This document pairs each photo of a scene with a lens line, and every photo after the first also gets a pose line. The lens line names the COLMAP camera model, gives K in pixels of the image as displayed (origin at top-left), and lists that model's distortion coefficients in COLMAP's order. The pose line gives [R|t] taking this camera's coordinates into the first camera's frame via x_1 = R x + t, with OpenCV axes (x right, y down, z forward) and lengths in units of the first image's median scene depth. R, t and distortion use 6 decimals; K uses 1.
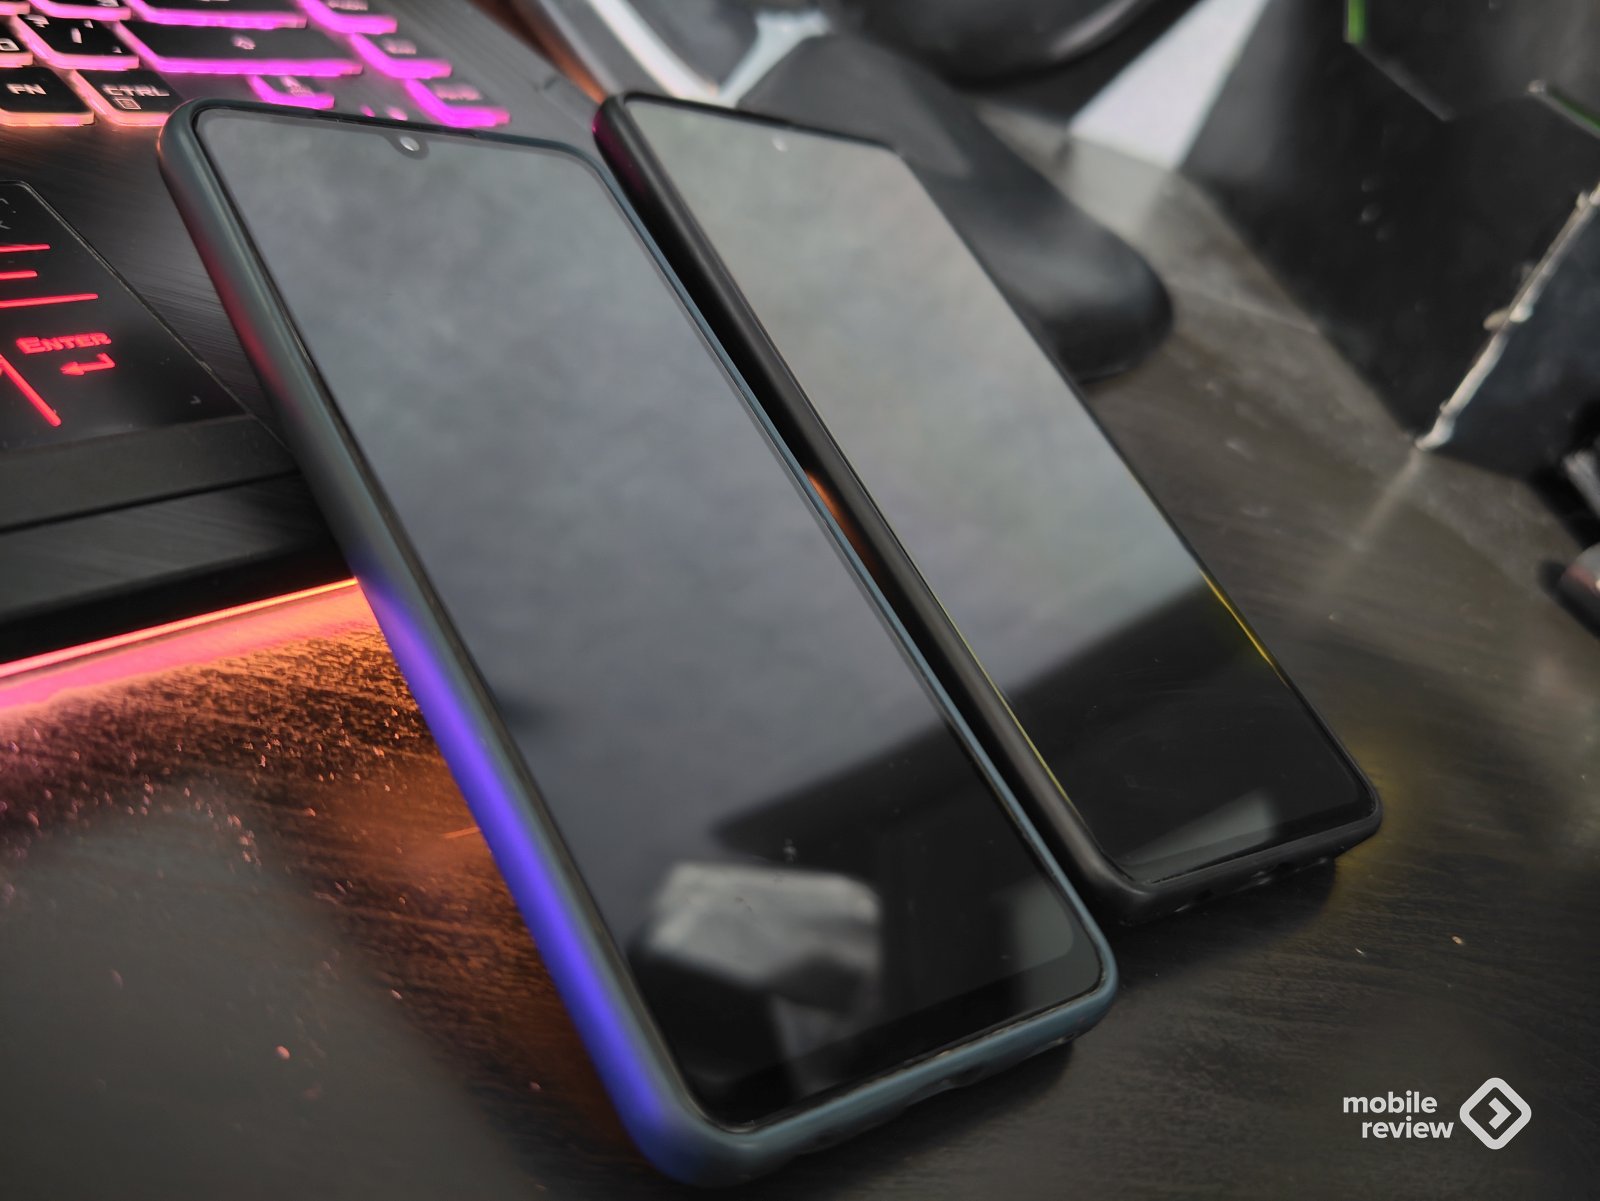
lens RADIAL K [[1656.7, 0, 800.0], [0, 1656.7, 600.5], [0, 0, 1]] dist [-0.063496, 0.024776]
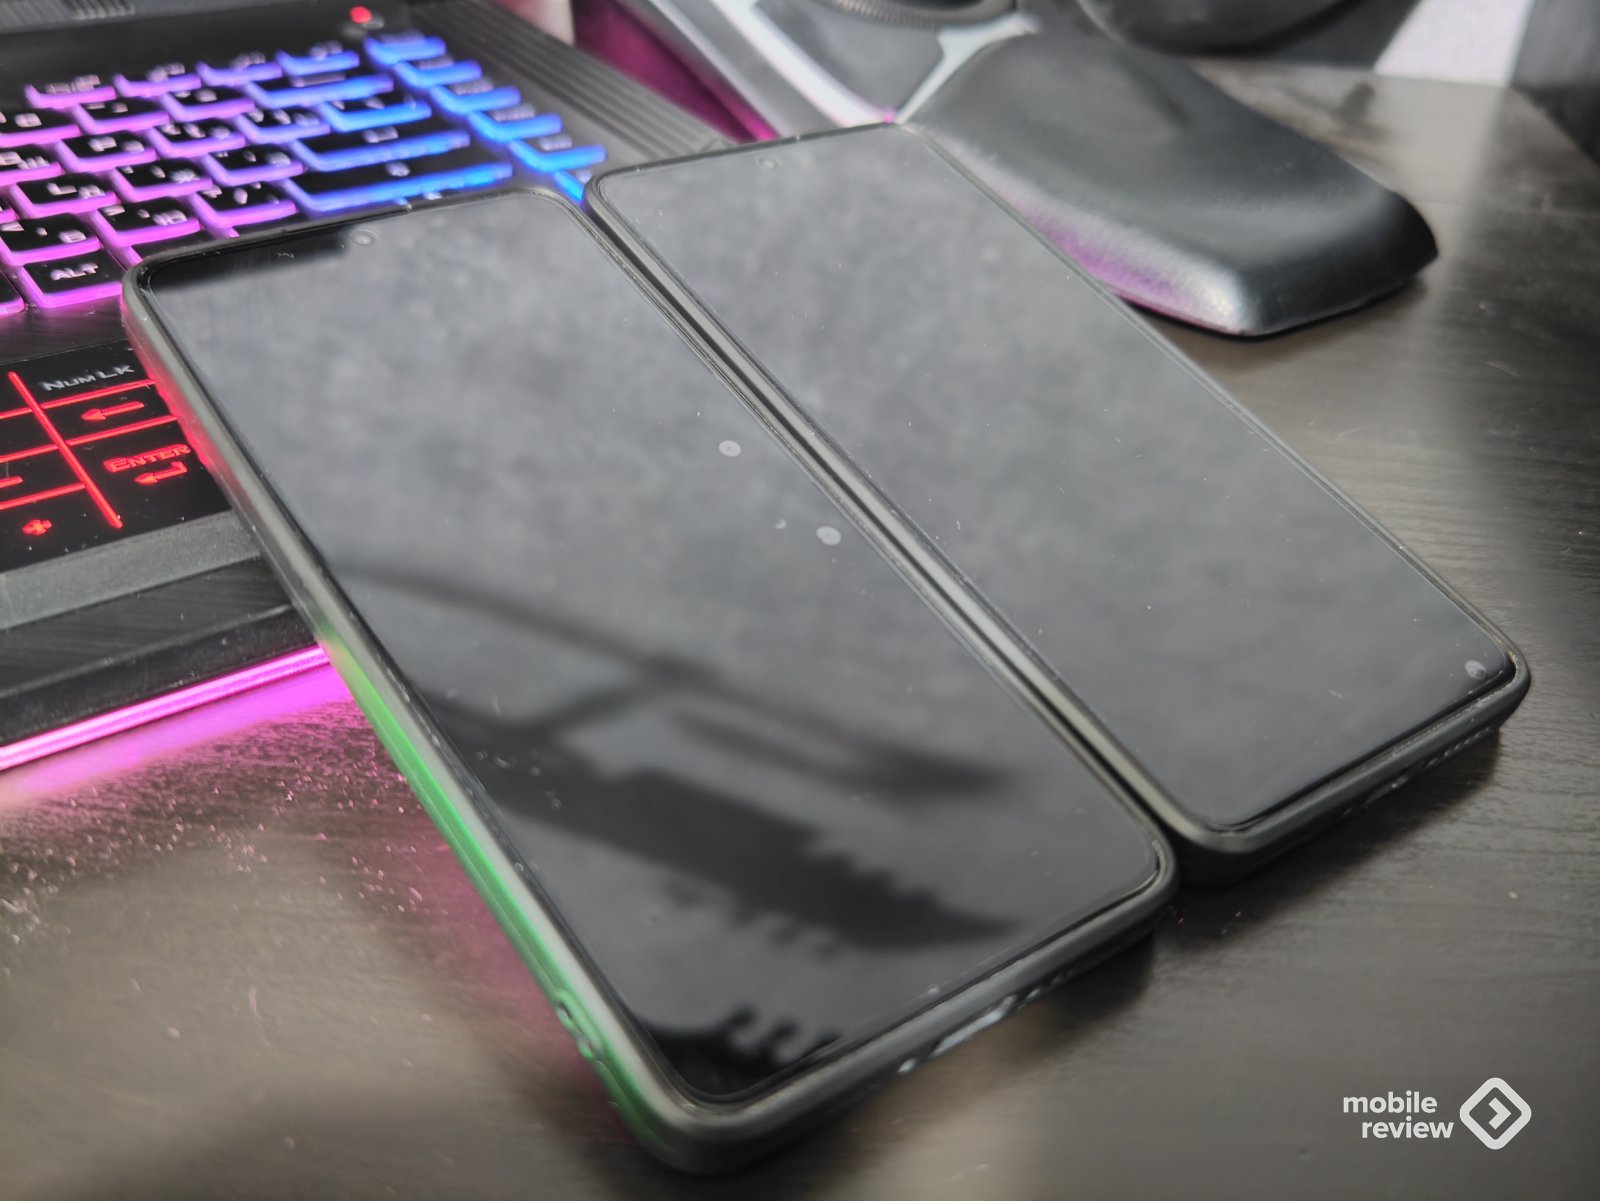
lens RADIAL K [[1656.7, 0, 800.0], [0, 1656.7, 600.5], [0, 0, 1]] dist [-0.063496, 0.024776]
pose [[0.934814, -0.143700, -0.324765, 0.372733], [0.131994, 0.989557, -0.057919, 0.076112], [0.329696, 0.011277, 0.944020, 0.060749]]
